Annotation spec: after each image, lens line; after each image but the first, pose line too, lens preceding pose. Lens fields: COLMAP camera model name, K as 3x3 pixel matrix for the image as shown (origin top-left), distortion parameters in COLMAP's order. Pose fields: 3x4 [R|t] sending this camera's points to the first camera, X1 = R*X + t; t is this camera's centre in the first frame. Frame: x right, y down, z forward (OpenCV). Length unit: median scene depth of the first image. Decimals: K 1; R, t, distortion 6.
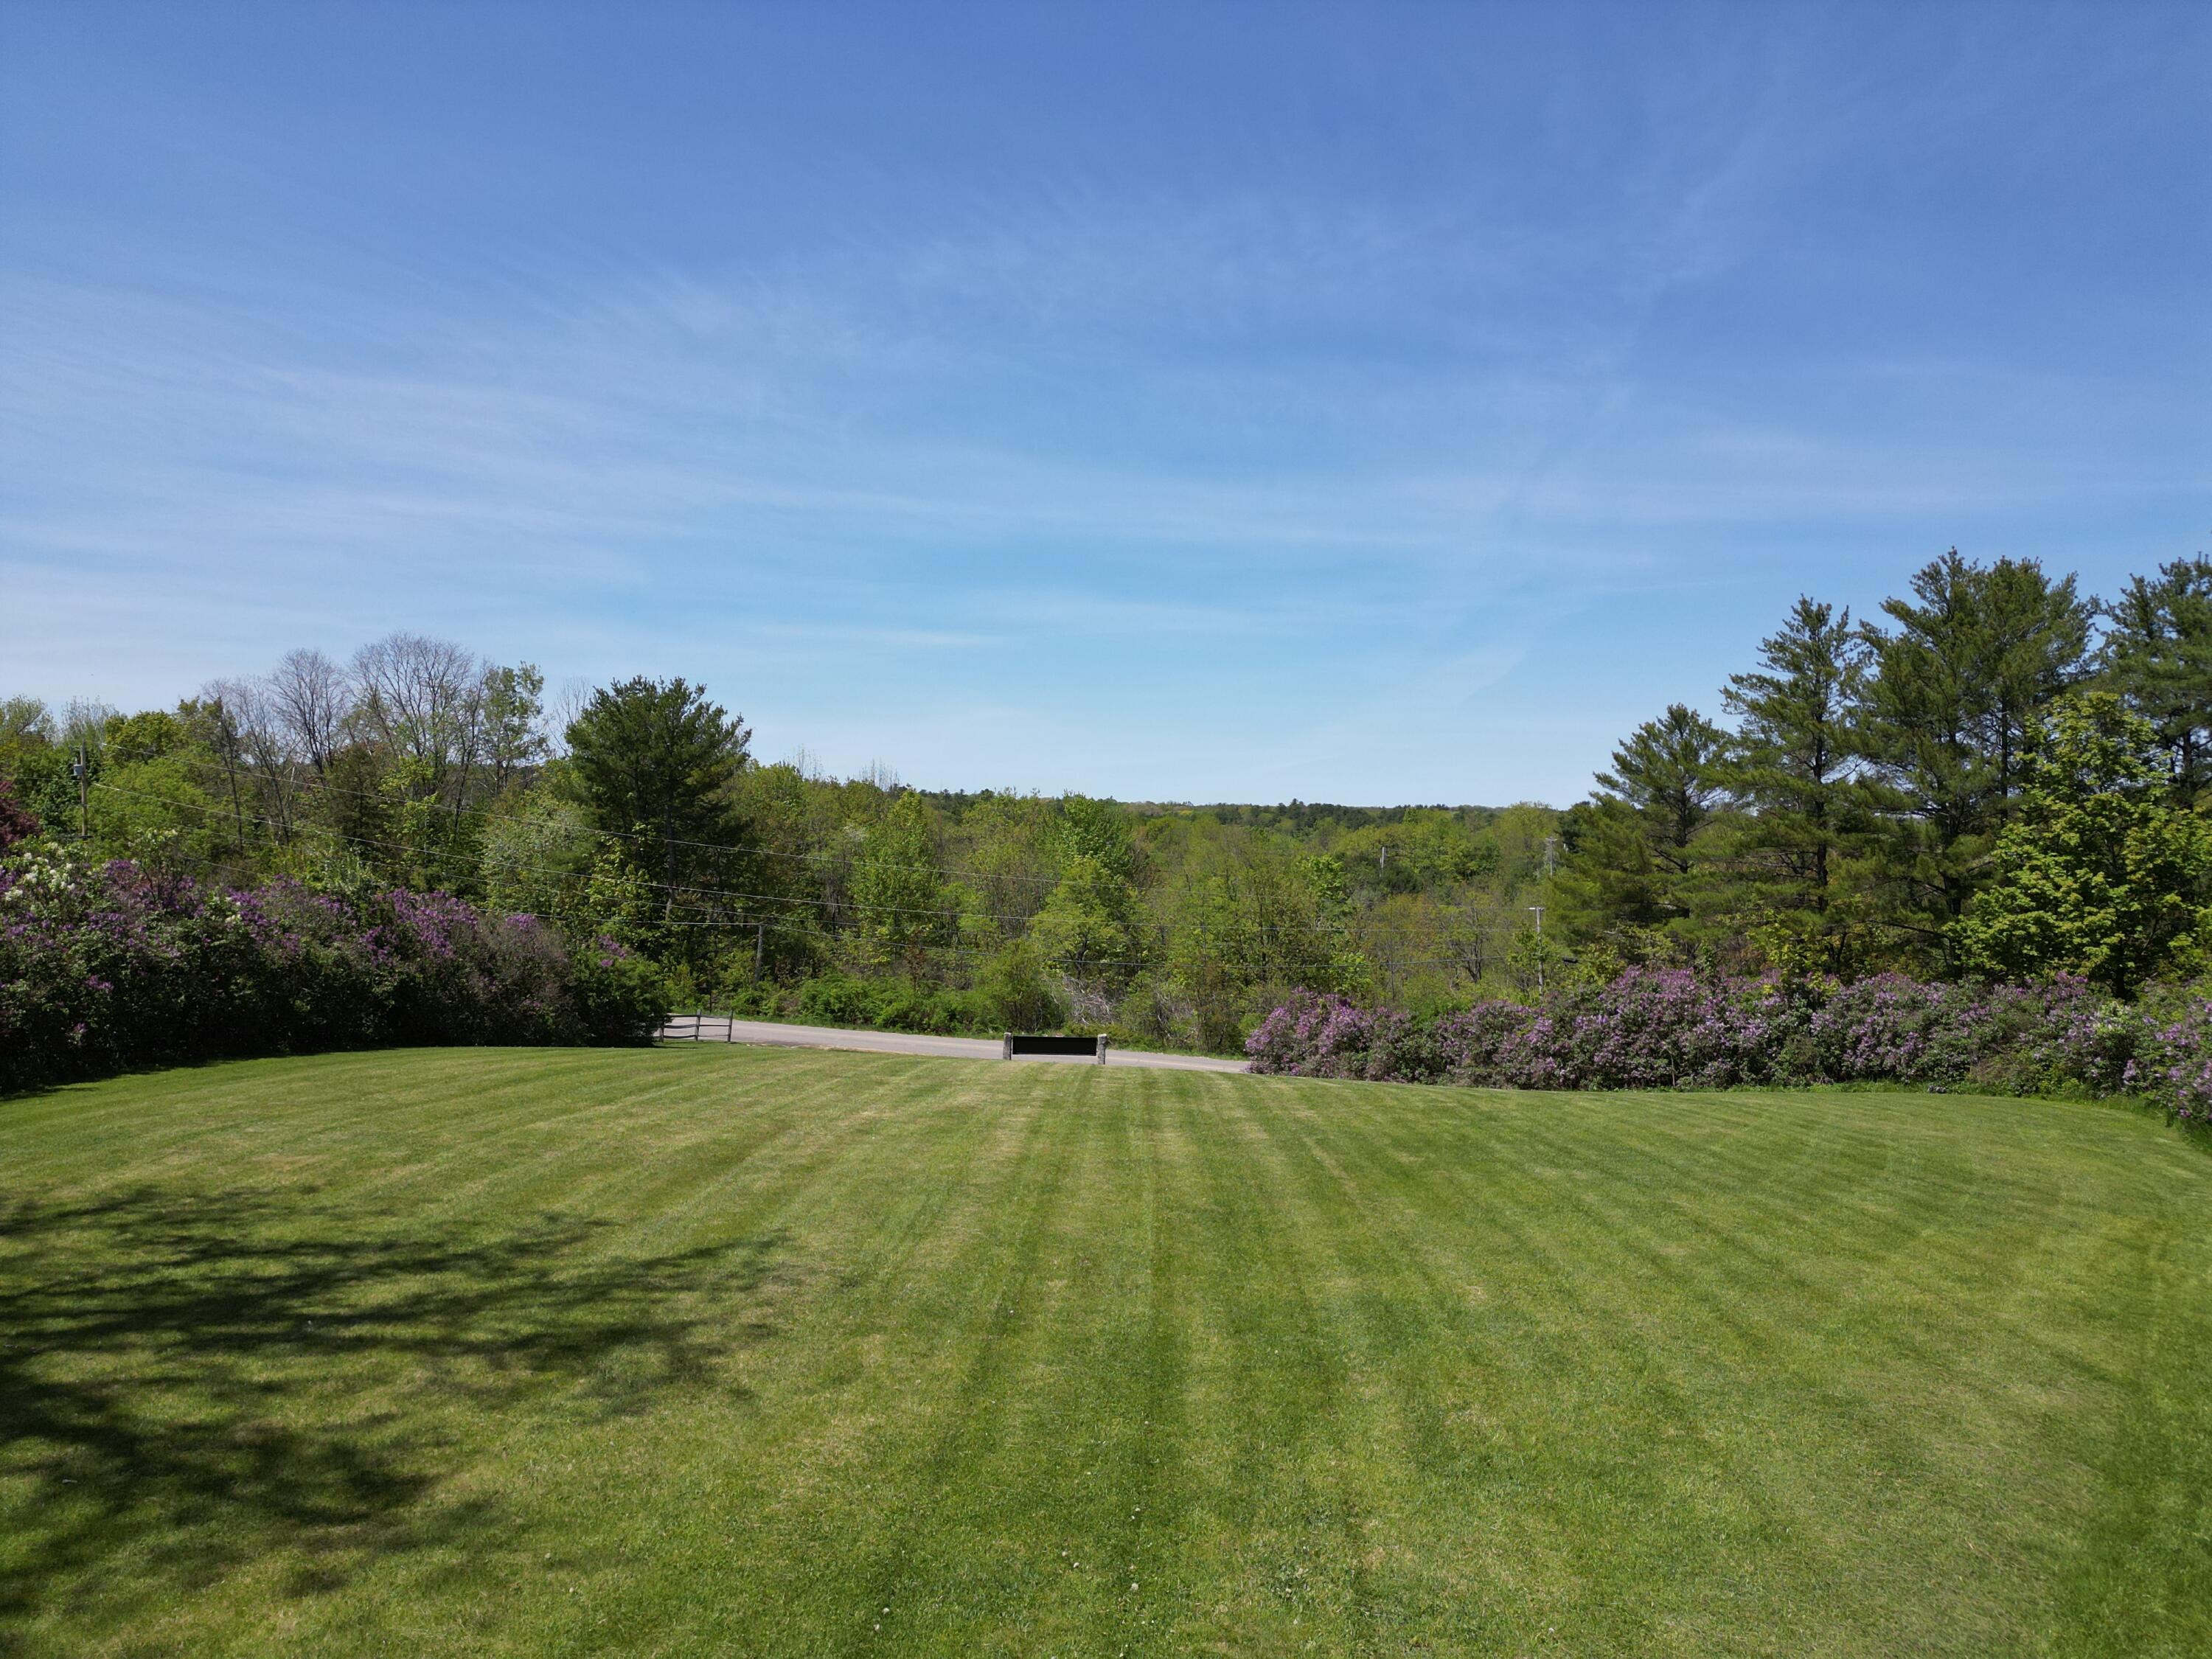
lens RADIAL K [[1543.9, 0, 1101.7], [0, 1543.9, 827.9], [0, 0, 1]] dist [0.062156, -0.048934]
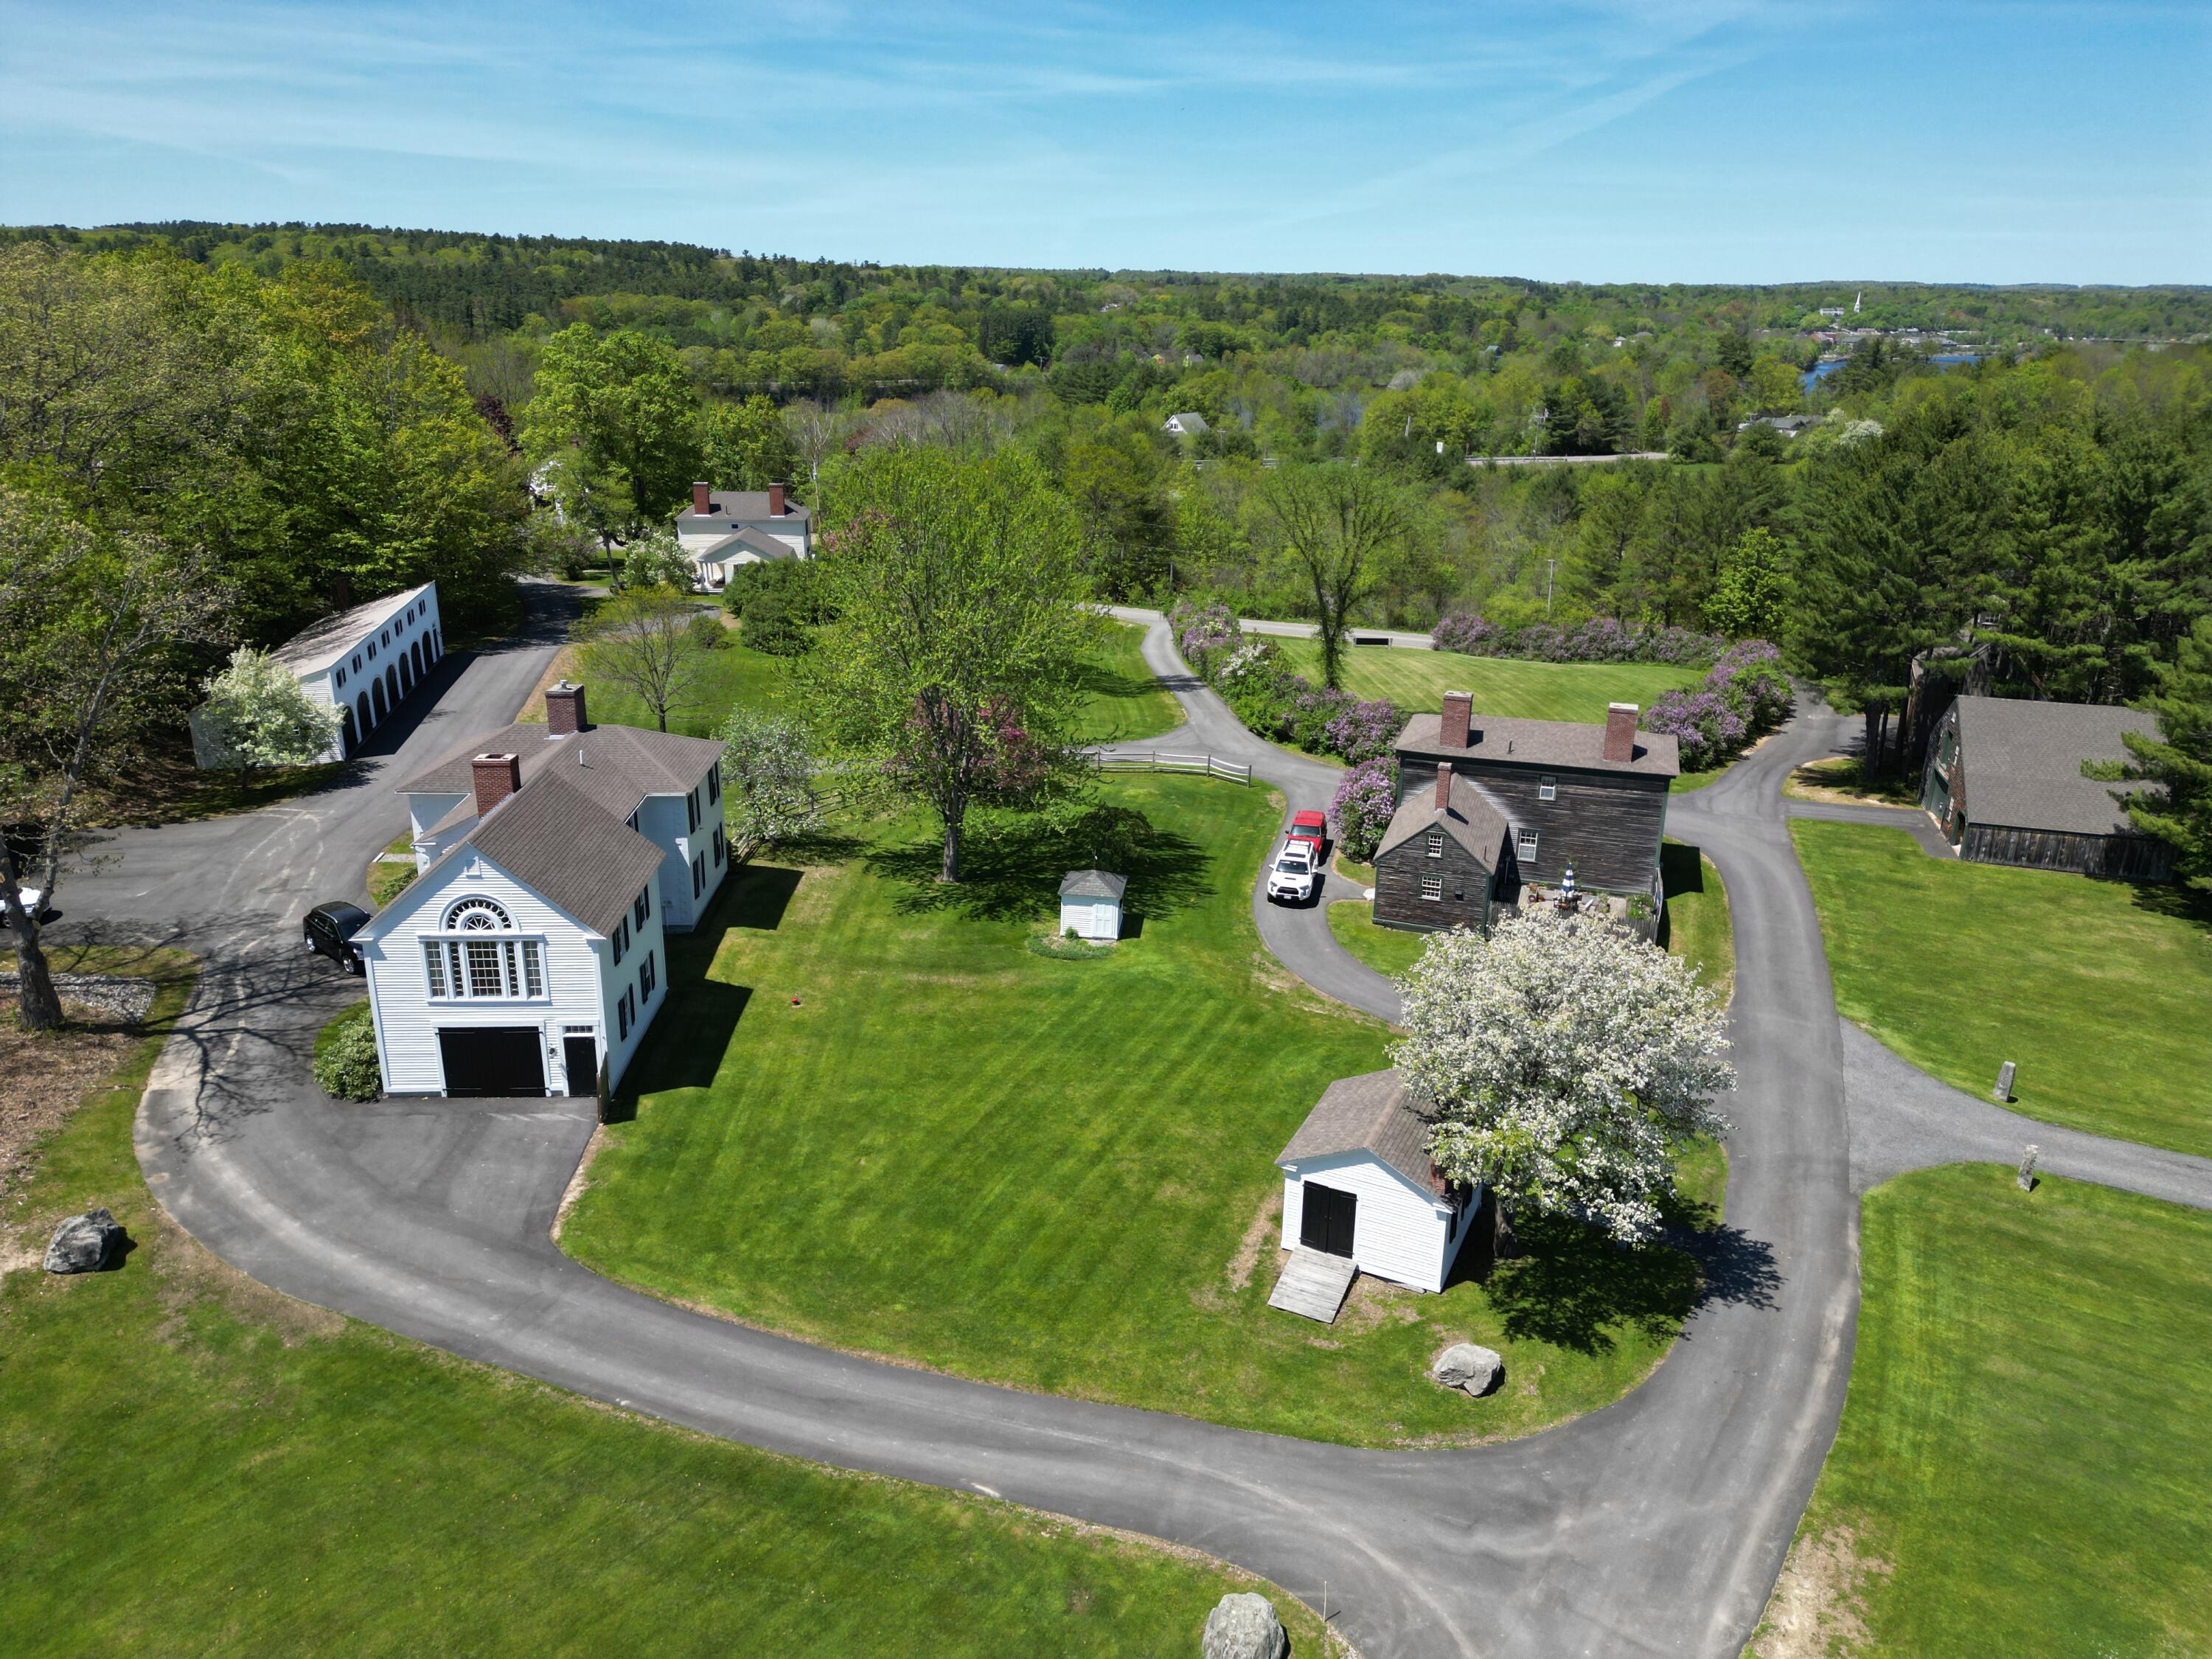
lens RADIAL K [[1543.9, 0, 1105.6], [0, 1543.9, 833.1], [0, 0, 1]] dist [0.062156, -0.048934]
pose [[0.999222, -0.009048, 0.038379, -0.655486], [-0.004286, 0.942625, 0.333825, -0.477807], [-0.039197, -0.333730, 0.941854, -1.748580]]
